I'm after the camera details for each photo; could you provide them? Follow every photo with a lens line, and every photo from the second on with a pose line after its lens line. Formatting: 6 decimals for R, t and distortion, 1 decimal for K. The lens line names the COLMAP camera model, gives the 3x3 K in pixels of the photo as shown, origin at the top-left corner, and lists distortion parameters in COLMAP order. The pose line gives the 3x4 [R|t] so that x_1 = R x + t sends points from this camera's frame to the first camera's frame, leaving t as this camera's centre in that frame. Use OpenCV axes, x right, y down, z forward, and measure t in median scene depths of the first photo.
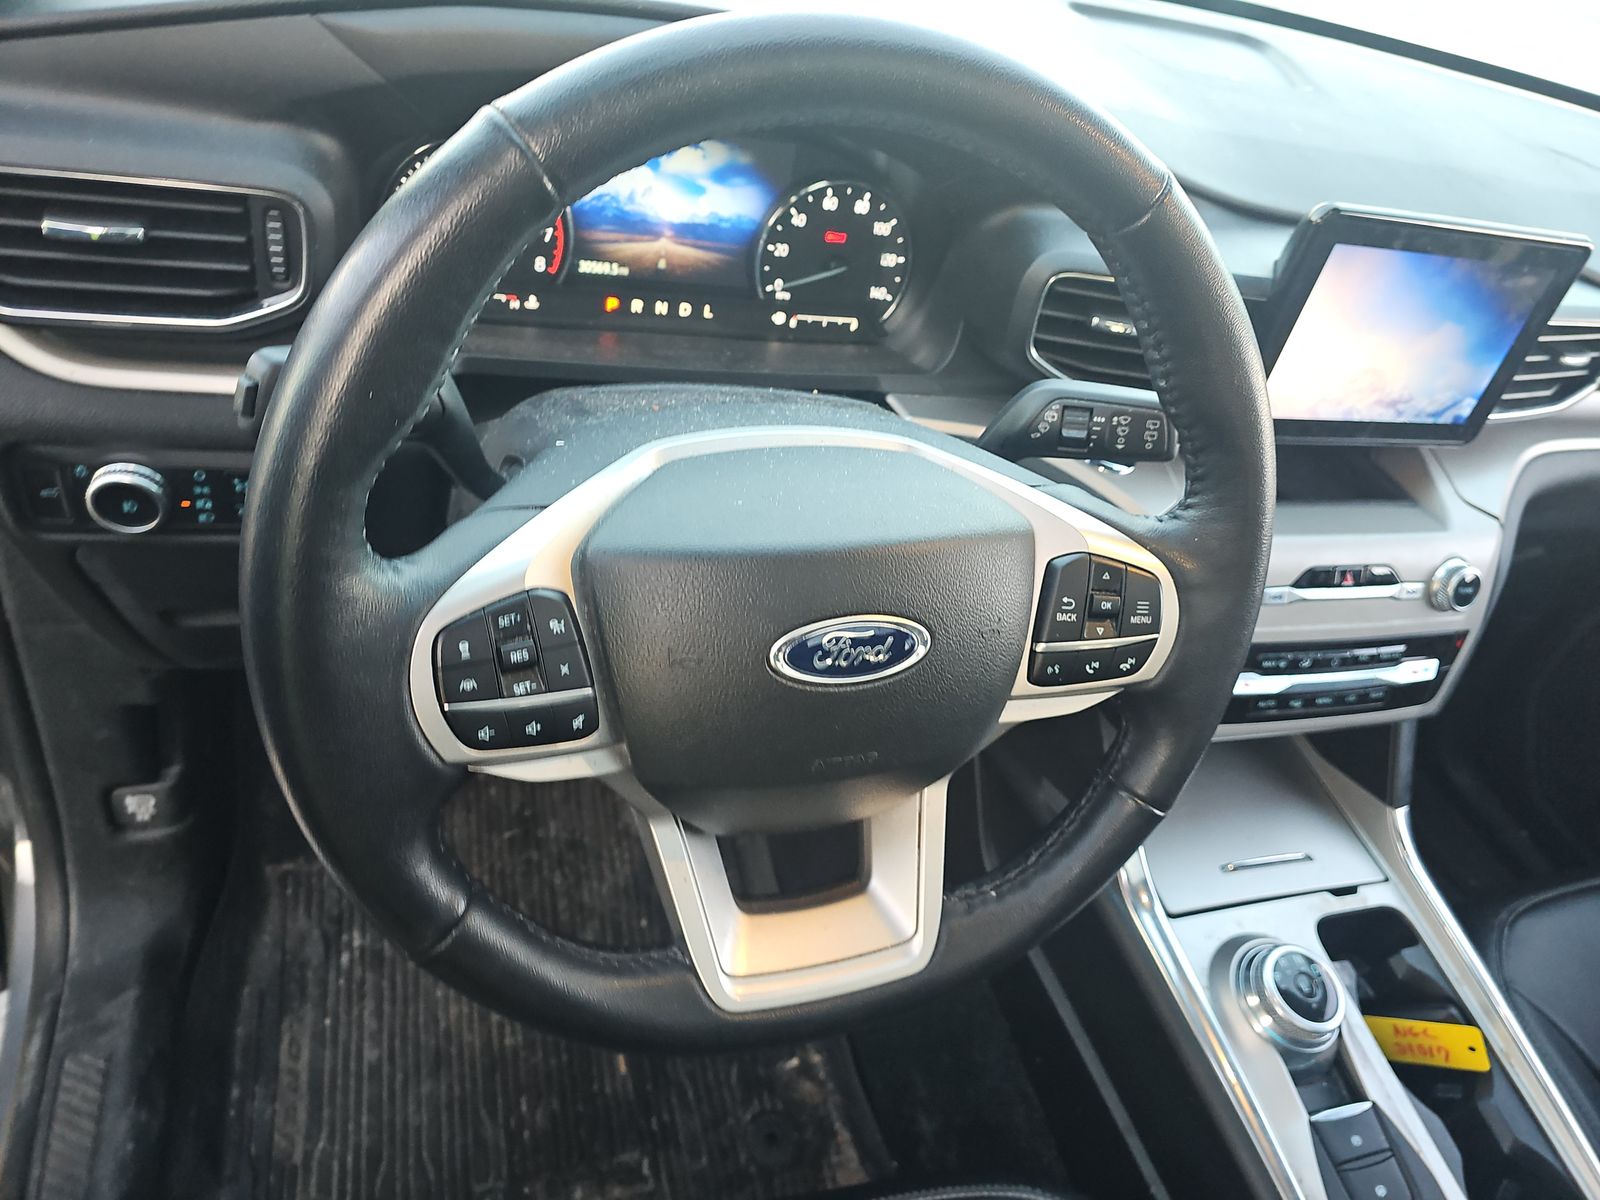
lens RADIAL K [[1049.5, 0, 806.5], [0, 1049.5, 602.8], [0, 0, 1]] dist [0.038099, -0.022837]
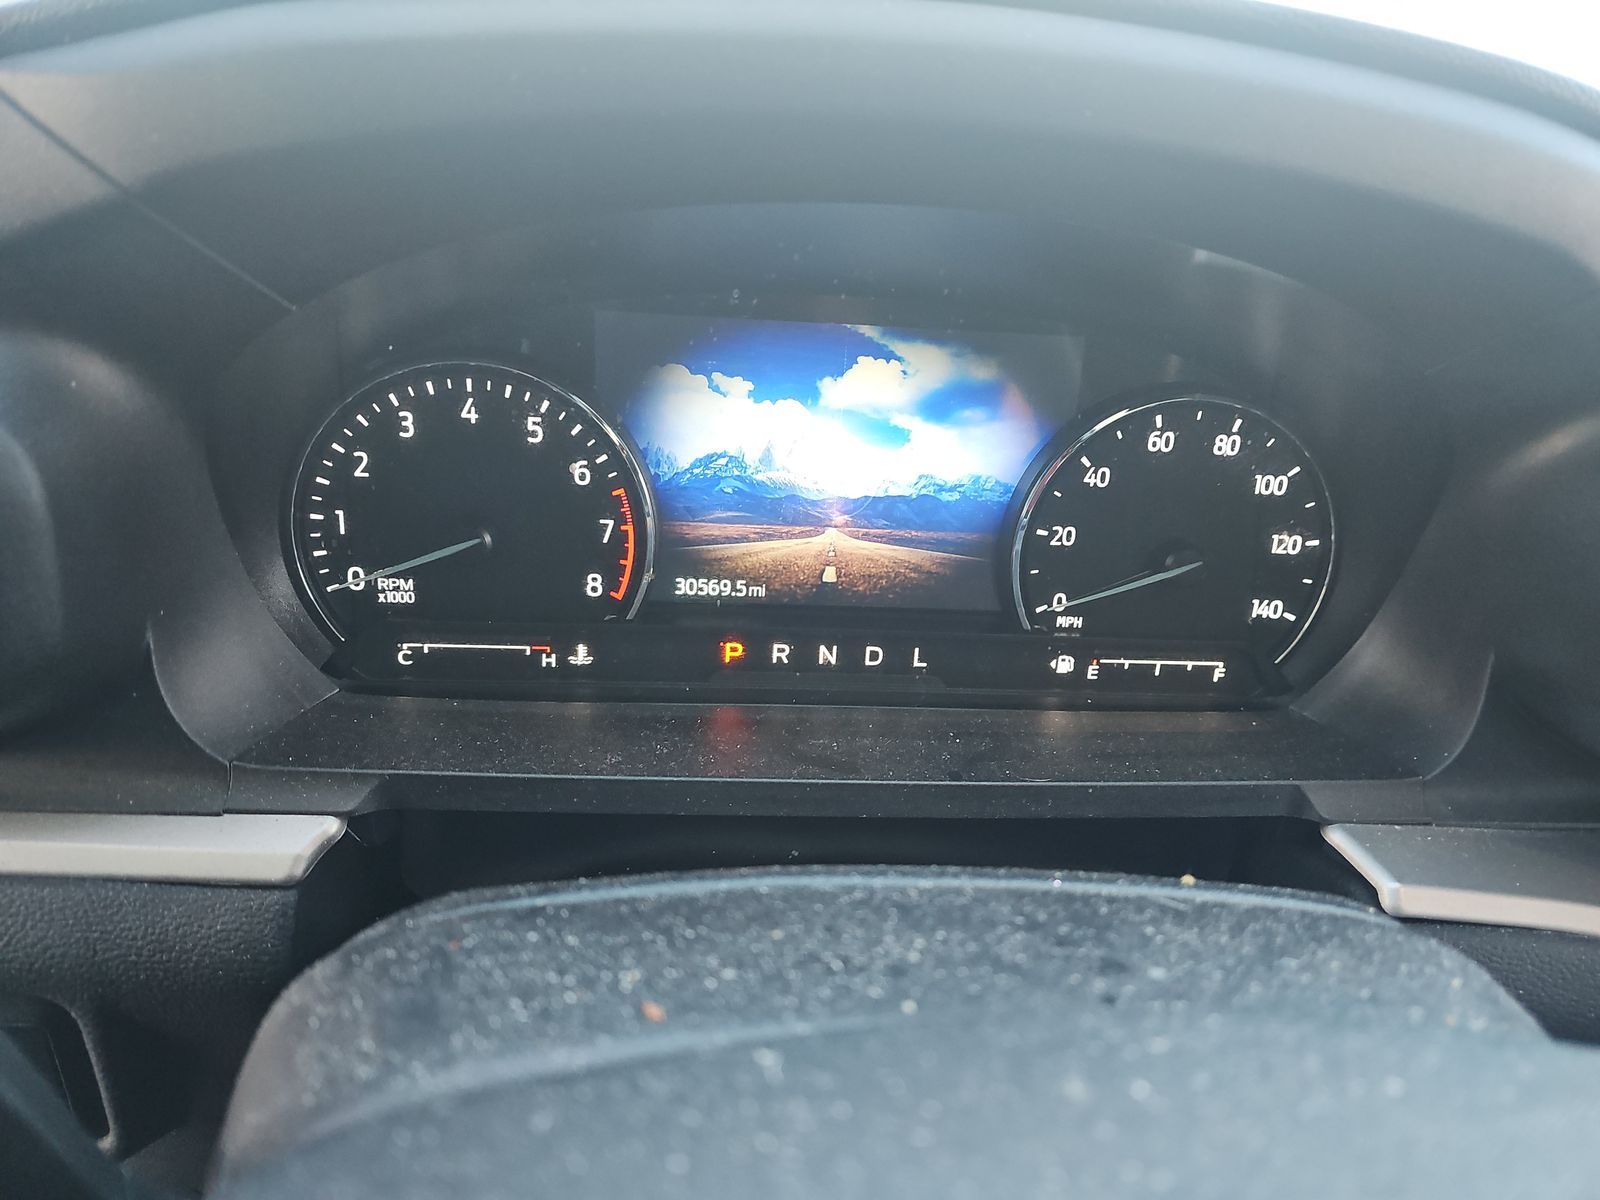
lens RADIAL K [[1049.5, 0, 793.9], [0, 1049.5, 602.5], [0, 0, 1]] dist [0.038099, -0.022837]
pose [[0.964200, -0.047440, -0.260897, -0.018624], [-0.033699, 0.953969, -0.298007, -0.152424], [0.263025, 0.296130, 0.918218, 0.521912]]
